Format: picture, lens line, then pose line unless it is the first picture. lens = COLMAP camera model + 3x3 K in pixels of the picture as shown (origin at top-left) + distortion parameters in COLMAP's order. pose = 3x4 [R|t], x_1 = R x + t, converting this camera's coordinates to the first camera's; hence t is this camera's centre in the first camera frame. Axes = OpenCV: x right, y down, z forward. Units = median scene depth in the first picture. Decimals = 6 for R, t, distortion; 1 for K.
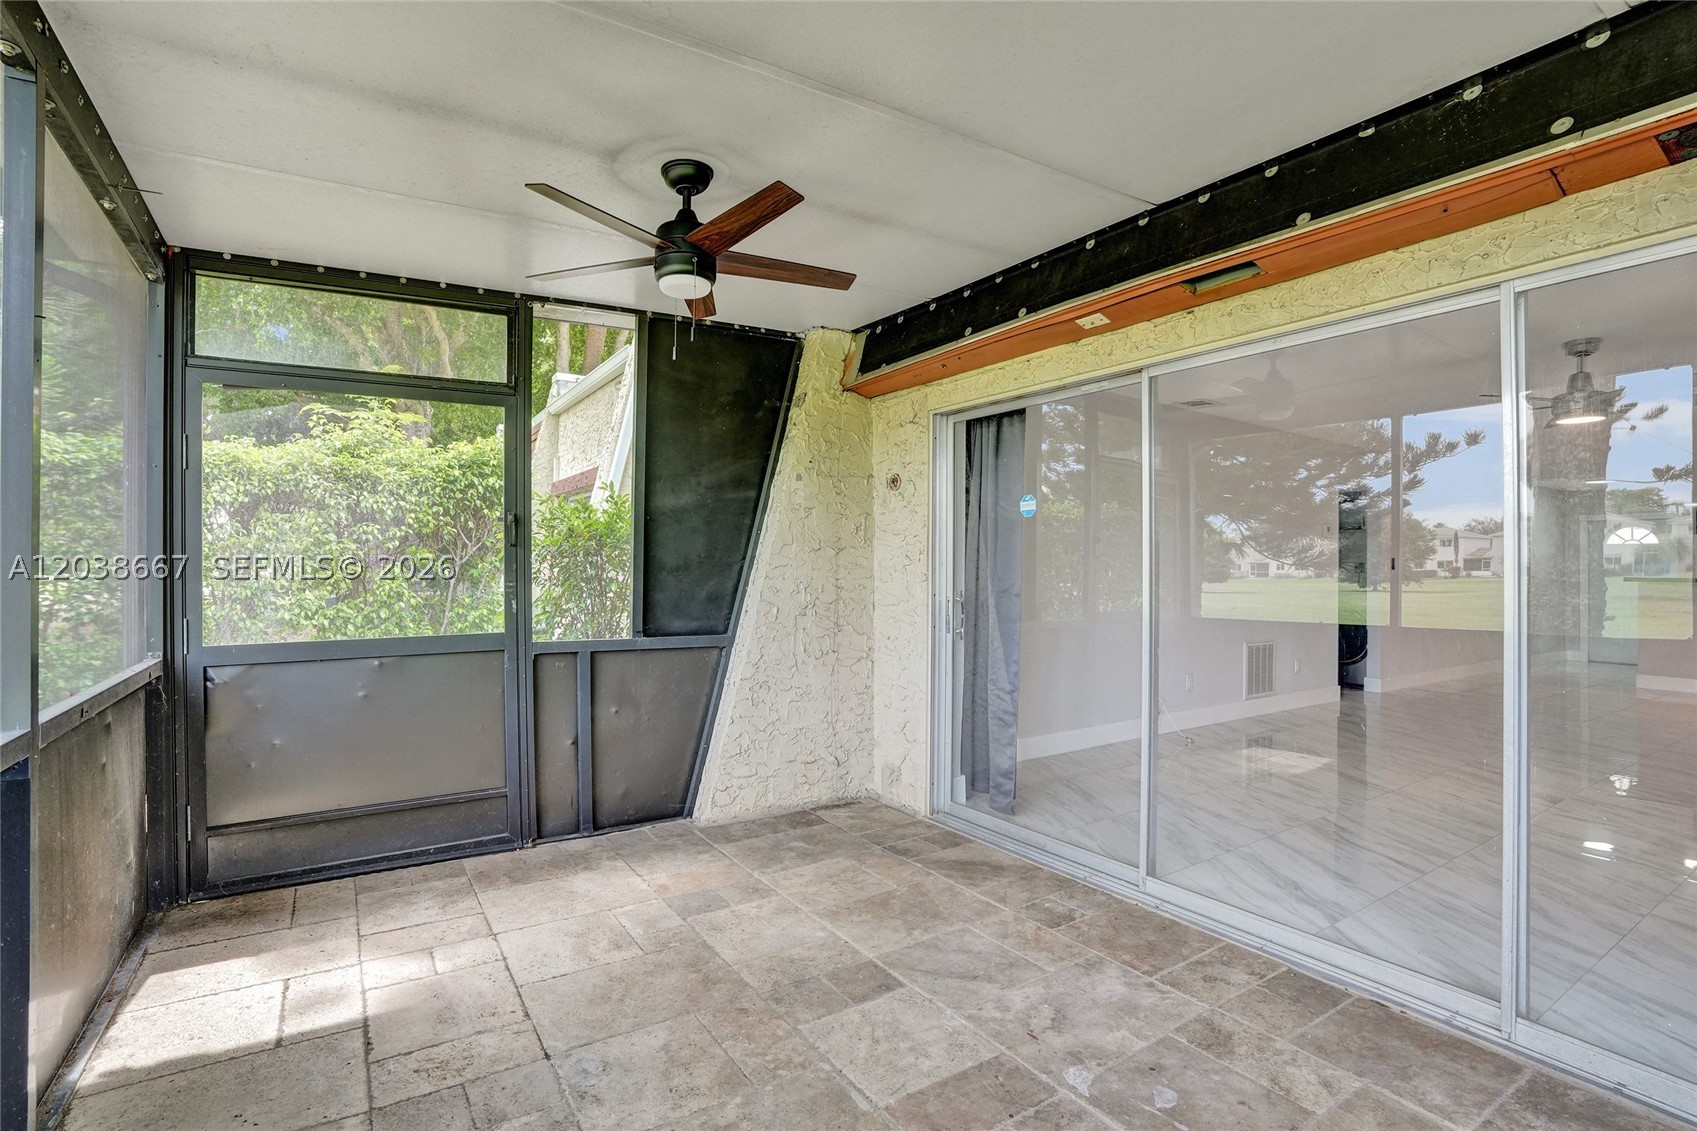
lens RADIAL K [[786.7, 0, 846.2], [0, 786.7, 567.6], [0, 0, 1]] dist [-0.062045, 0.021892]
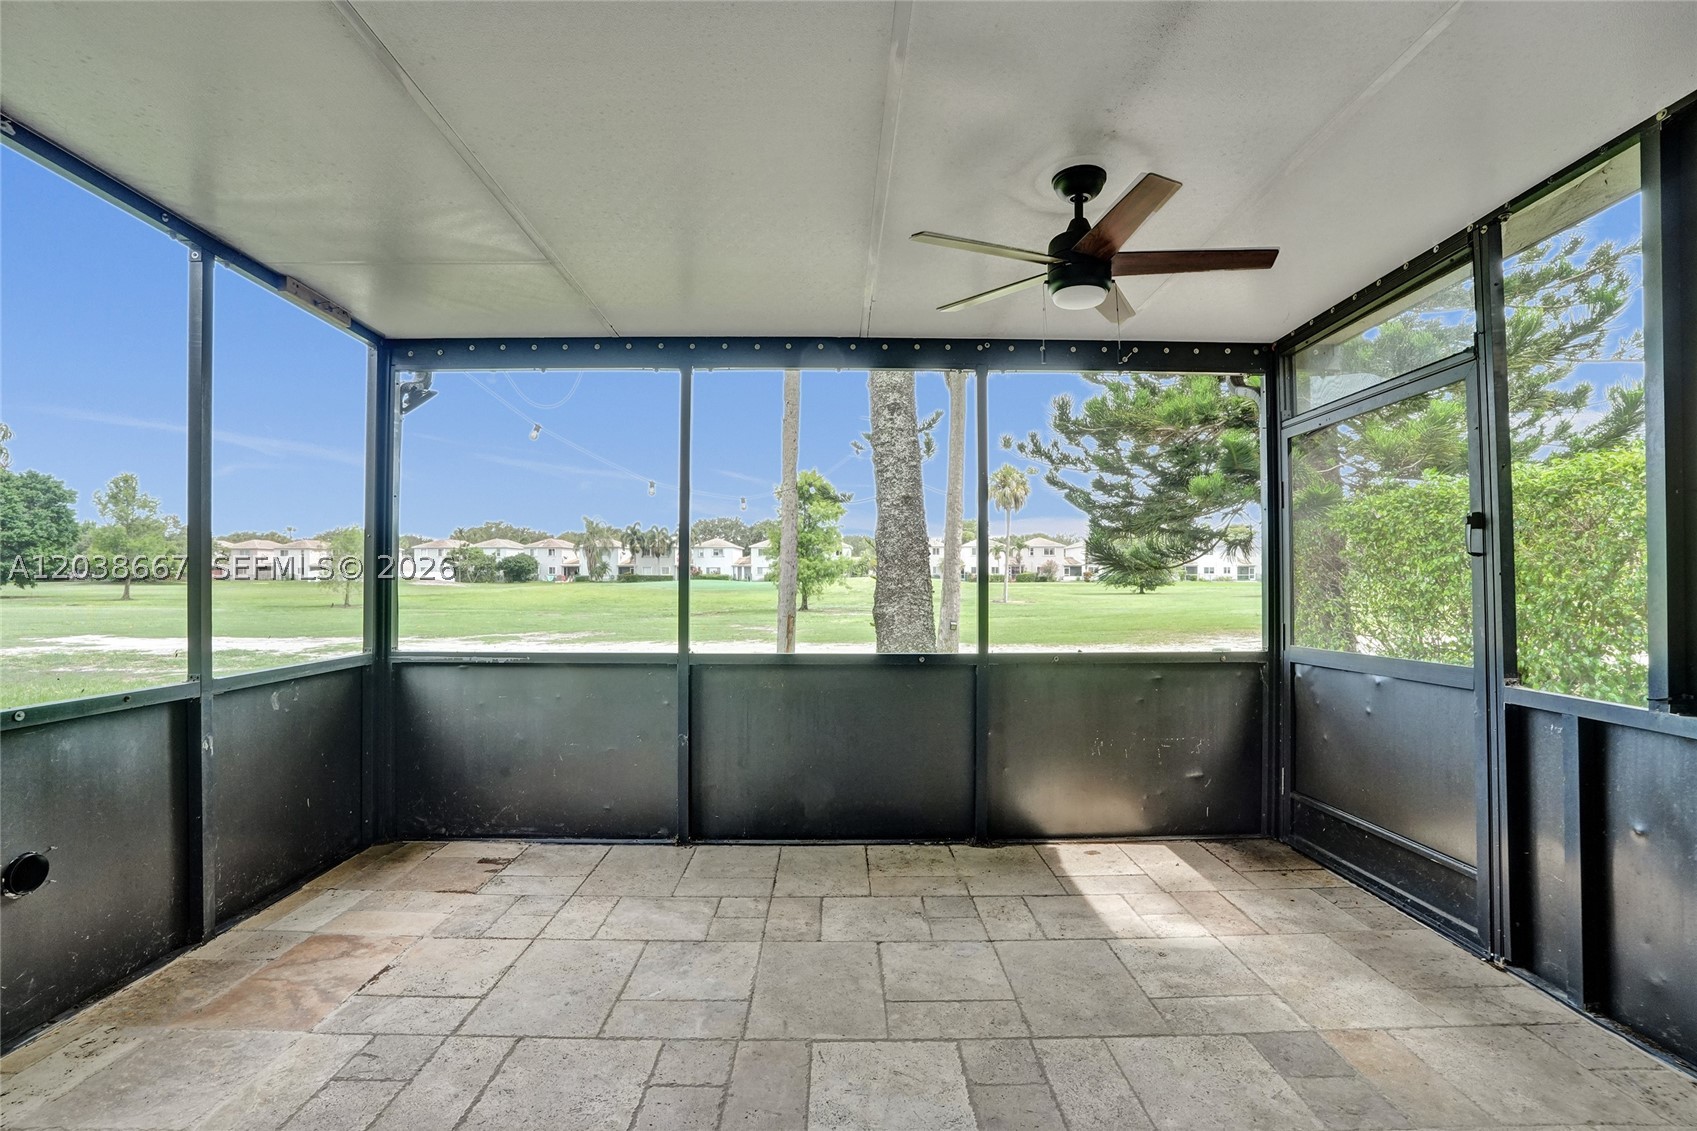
lens RADIAL K [[786.7, 0, 831.6], [0, 786.7, 564.0], [0, 0, 1]] dist [-0.062045, 0.021892]
pose [[-0.536845, -0.018756, -0.843473, 0.632971], [-0.001143, 0.999768, -0.021504, -0.003208], [0.843680, -0.010580, -0.536742, 1.011583]]
